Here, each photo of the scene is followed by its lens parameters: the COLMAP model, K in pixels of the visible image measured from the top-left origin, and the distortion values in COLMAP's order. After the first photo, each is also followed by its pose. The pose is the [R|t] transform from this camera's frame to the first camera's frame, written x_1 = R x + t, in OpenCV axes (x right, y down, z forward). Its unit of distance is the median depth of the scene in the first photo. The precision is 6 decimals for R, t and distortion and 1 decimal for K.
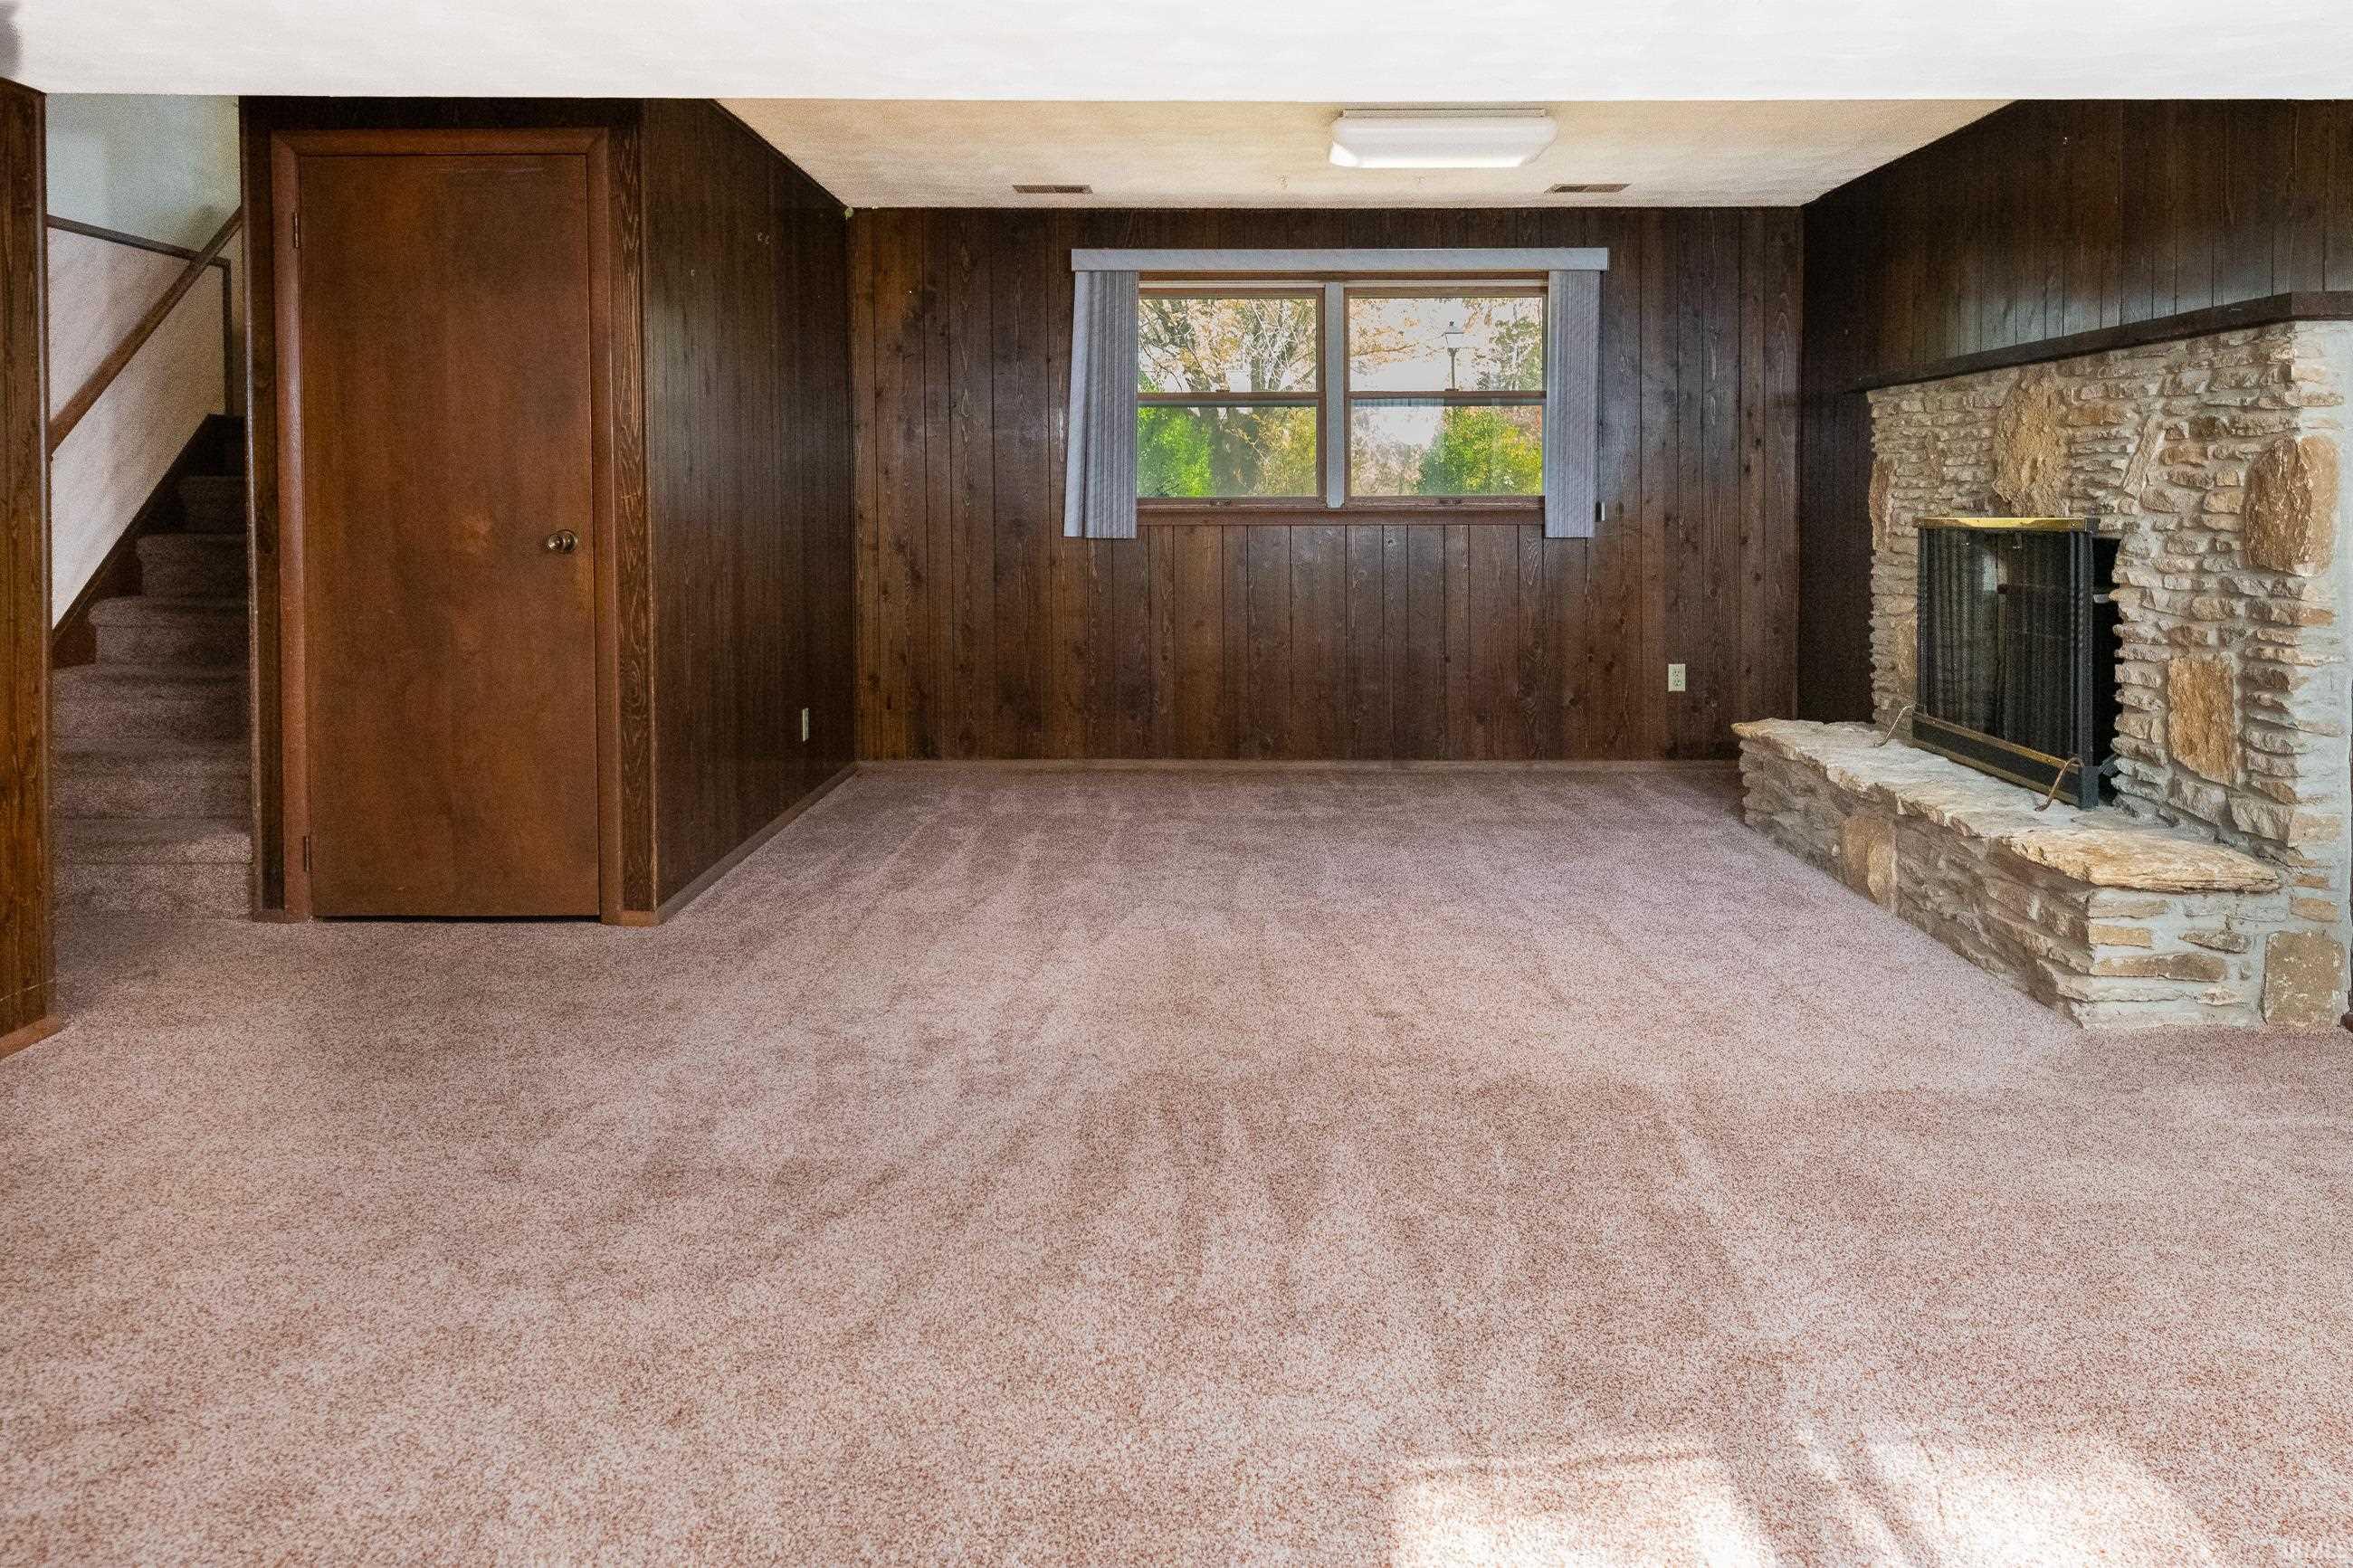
lens RADIAL K [[1621.6, 0, 1179.9], [0, 1621.6, 897.9], [0, 0, 1]] dist [0.008263, -0.000171]
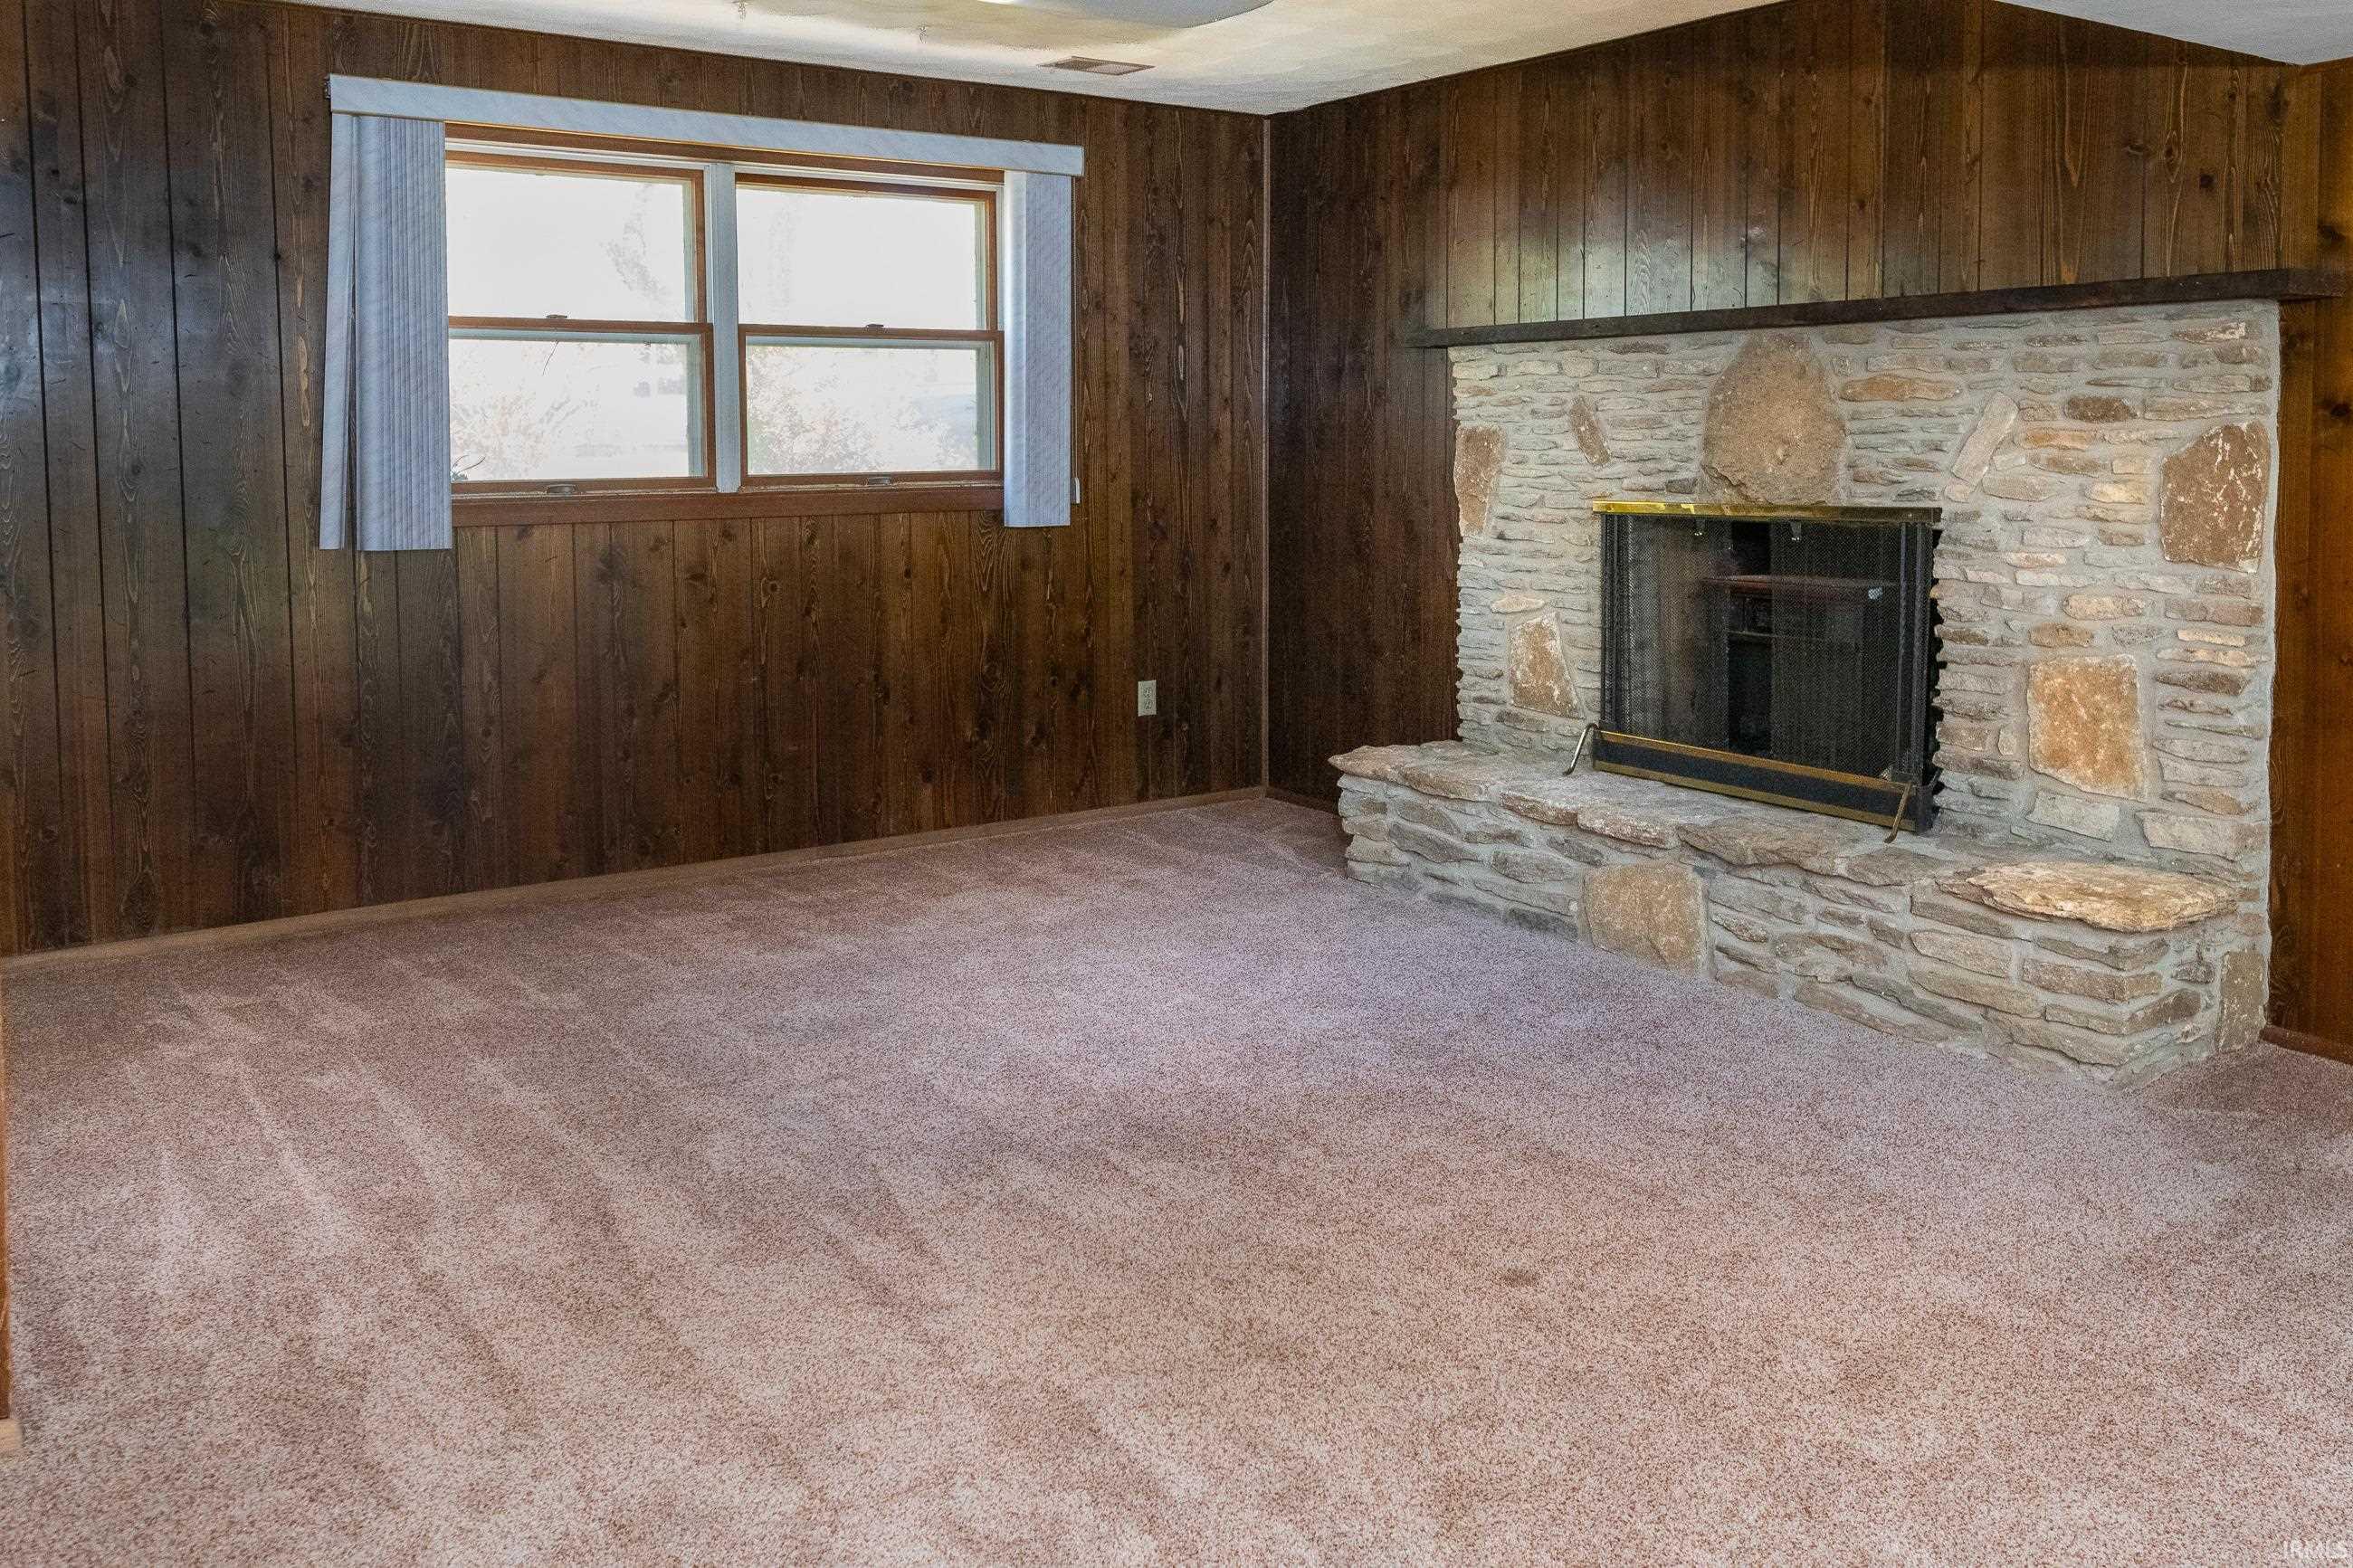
lens RADIAL K [[1907.3, 0, 1177.2], [0, 1907.3, 873.4], [0, 0, 1]] dist [-0.011179, -0.008152]
pose [[0.808472, -0.133290, 0.573242, -0.236281], [0.145032, 0.989100, 0.025439, -0.077467], [-0.570385, 0.062572, 0.818991, 0.255403]]
